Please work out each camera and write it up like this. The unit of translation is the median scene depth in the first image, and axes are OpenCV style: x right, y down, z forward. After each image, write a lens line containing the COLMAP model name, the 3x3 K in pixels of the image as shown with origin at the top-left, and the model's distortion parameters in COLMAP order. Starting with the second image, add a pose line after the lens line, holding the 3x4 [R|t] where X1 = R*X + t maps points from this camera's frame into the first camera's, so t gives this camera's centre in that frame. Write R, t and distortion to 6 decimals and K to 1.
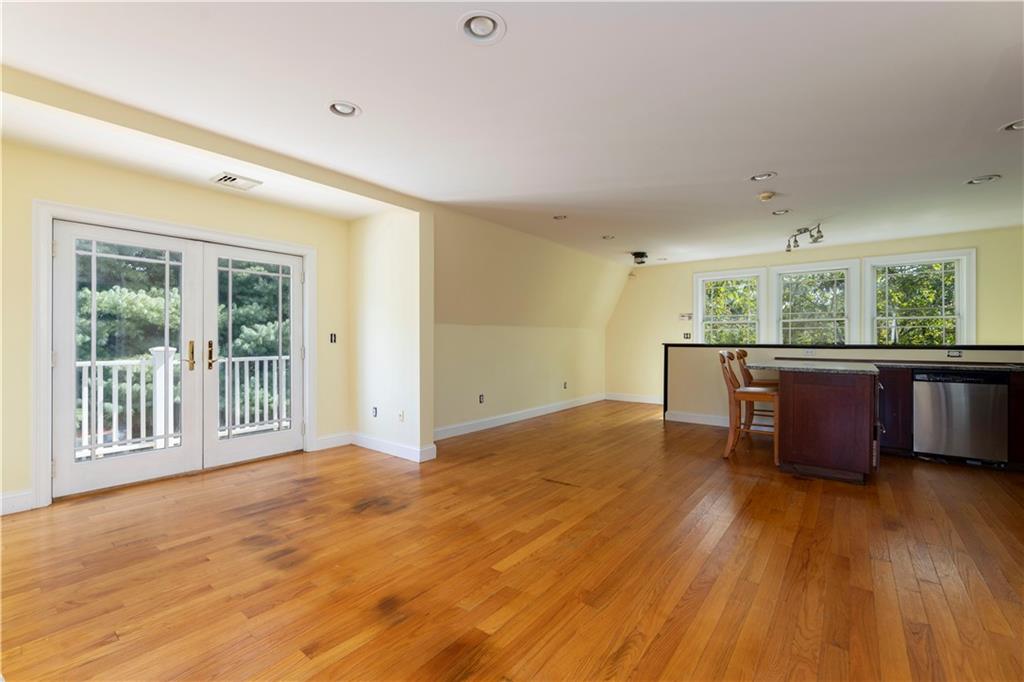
lens RADIAL K [[433.9, 0, 509.4], [0, 433.9, 339.9], [0, 0, 1]] dist [0.002074, 0.000171]
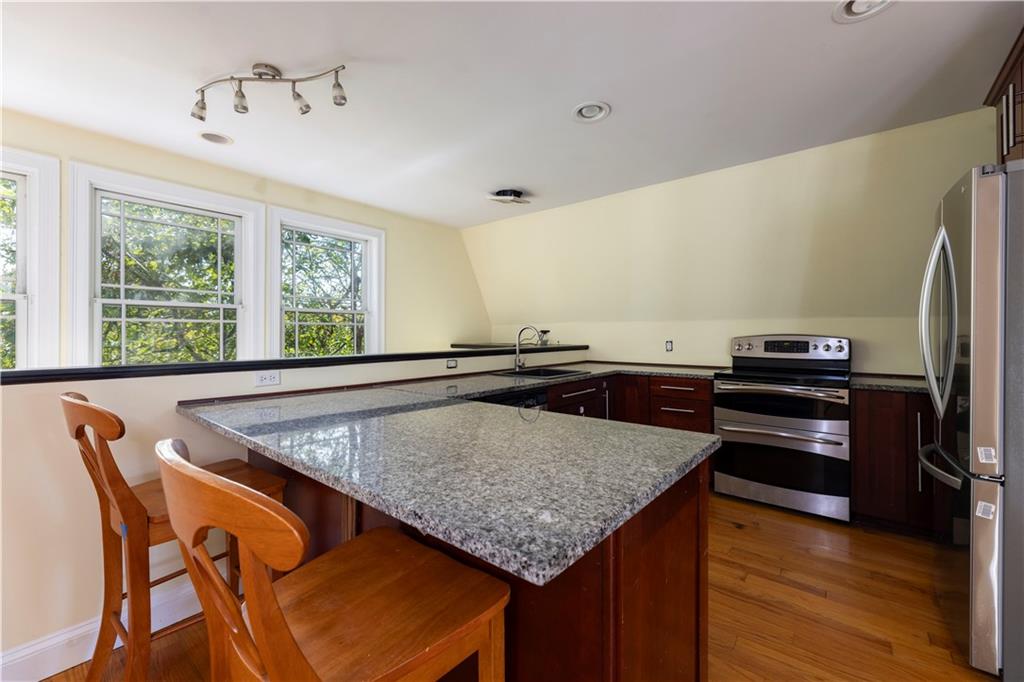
lens RADIAL K [[420.5, 0, 509.6], [0, 420.5, 338.1], [0, 0, 1]] dist [-0.000911, -0.000020]
pose [[0.020304, -0.001099, 0.999793, 0.285921], [0.003006, 0.999995, 0.001039, -0.008369], [-0.999789, 0.002985, 0.020308, 0.749203]]
